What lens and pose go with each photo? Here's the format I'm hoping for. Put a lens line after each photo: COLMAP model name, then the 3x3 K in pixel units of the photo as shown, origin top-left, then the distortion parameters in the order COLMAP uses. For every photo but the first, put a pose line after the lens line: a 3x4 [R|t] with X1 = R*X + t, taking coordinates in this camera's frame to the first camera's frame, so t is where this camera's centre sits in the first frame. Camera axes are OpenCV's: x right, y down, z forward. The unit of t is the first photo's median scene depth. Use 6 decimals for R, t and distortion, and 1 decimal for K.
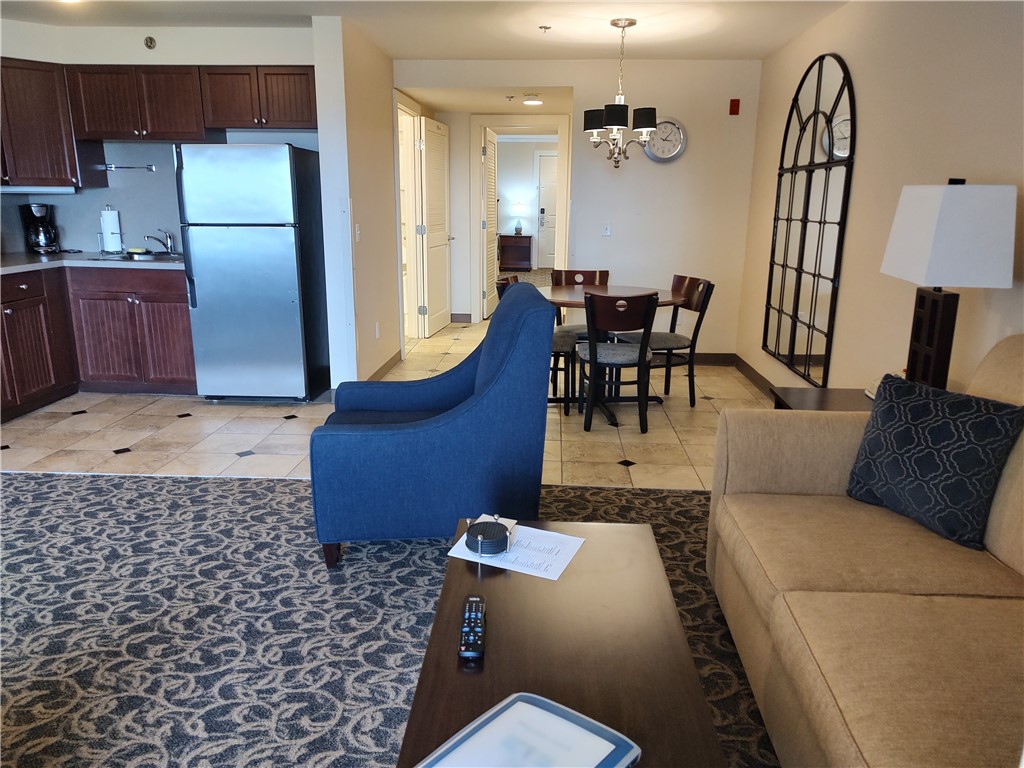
lens RADIAL K [[731.8, 0, 507.3], [0, 731.8, 378.4], [0, 0, 1]] dist [0.031007, -0.031895]
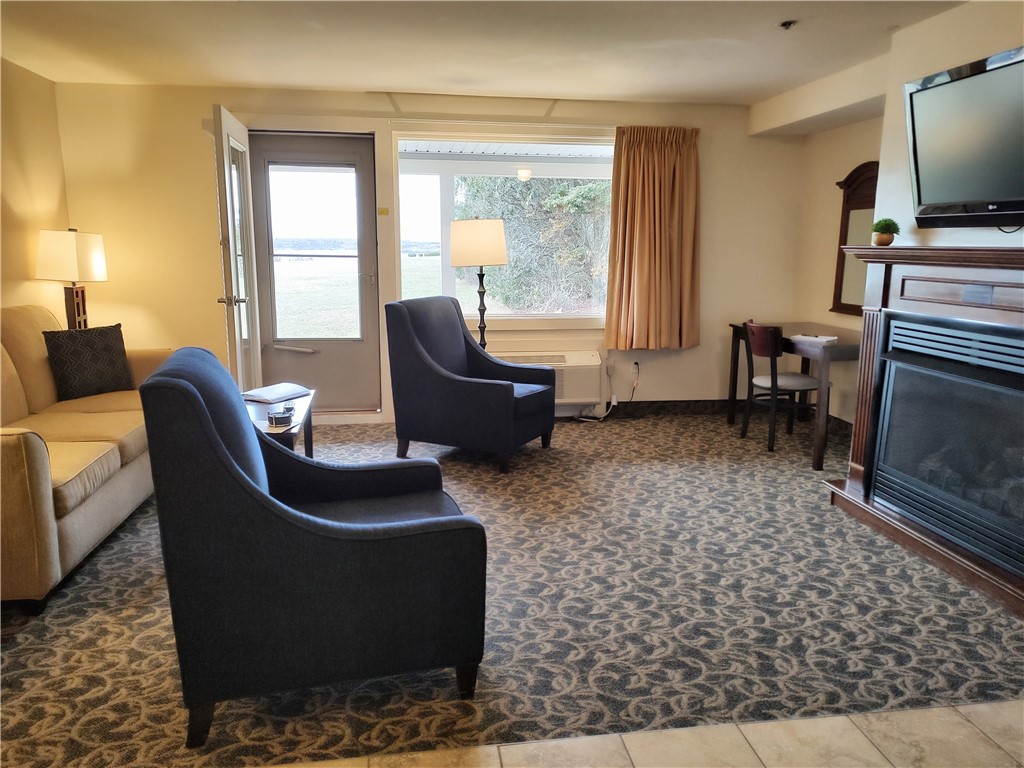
lens RADIAL K [[731.8, 0, 514.2], [0, 731.8, 385.0], [0, 0, 1]] dist [0.031007, -0.031895]
pose [[-0.977411, 0.022121, -0.210185, -0.086294], [-0.066873, 0.911039, 0.406861, -0.259255], [0.200487, 0.411726, -0.888981, 1.069588]]
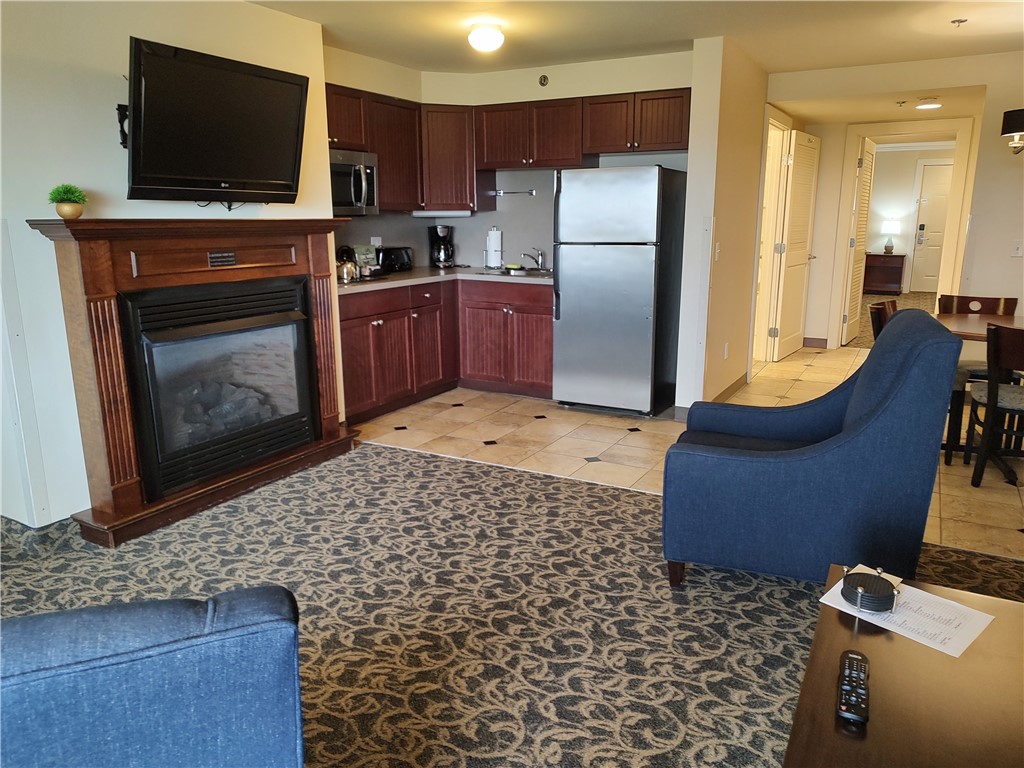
lens RADIAL K [[731.8, 0, 509.1], [0, 731.8, 378.0], [0, 0, 1]] dist [0.031007, -0.031895]
pose [[0.901110, 0.082449, -0.425678, -0.023219], [-0.092543, 0.995704, -0.003045, -0.000178], [0.423599, 0.042137, 0.904869, -0.007069]]
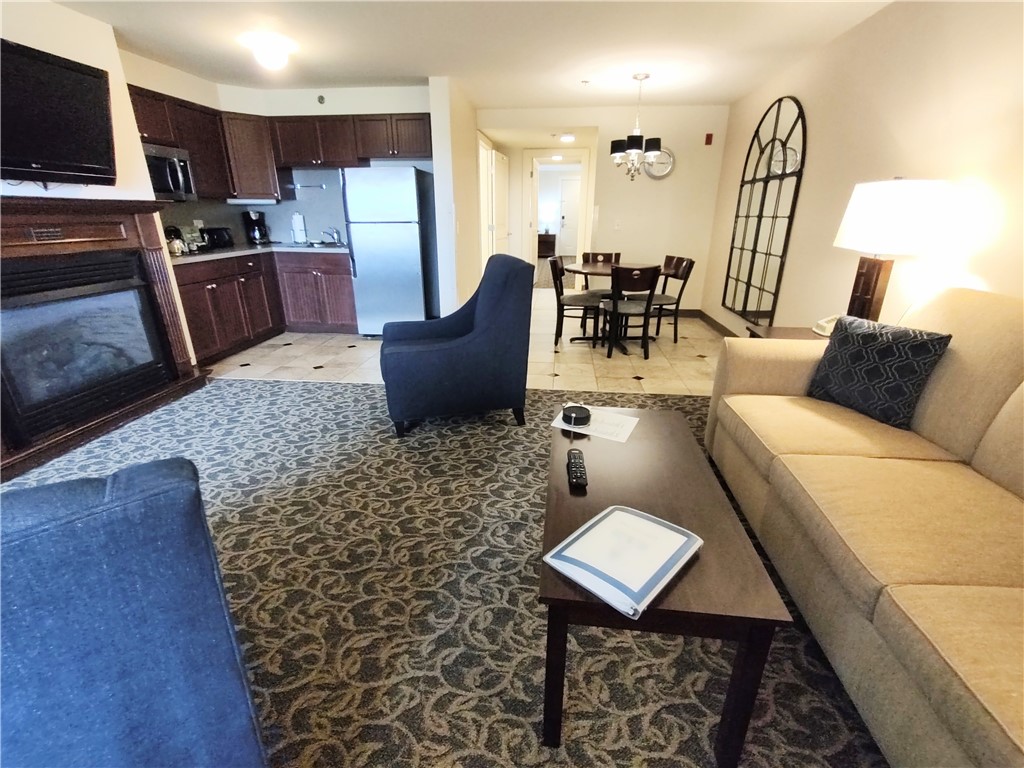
lens RADIAL K [[462.7, 0, 507.5], [0, 462.7, 382.6], [0, 0, 1]] dist [-0.006740, 0.003943]
pose [[0.998679, 0.009886, -0.050422, -0.052005], [-0.004144, 0.993617, 0.112734, 0.014043], [0.051214, -0.112377, 0.992345, 0.015596]]
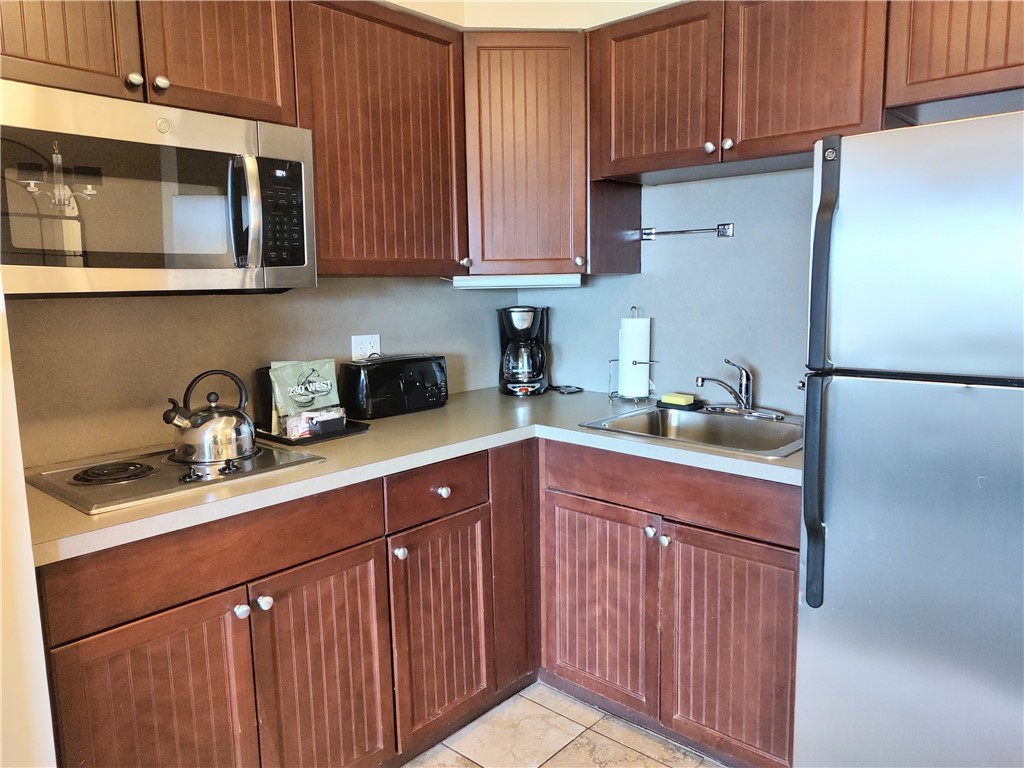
lens RADIAL K [[731.8, 0, 514.5], [0, 731.8, 402.2], [0, 0, 1]] dist [0.031007, -0.031895]
pose [[0.788855, 0.074843, -0.610006, -0.344184], [-0.123614, 0.991595, -0.038195, -0.164854], [0.602020, 0.105535, 0.791476, 0.651994]]
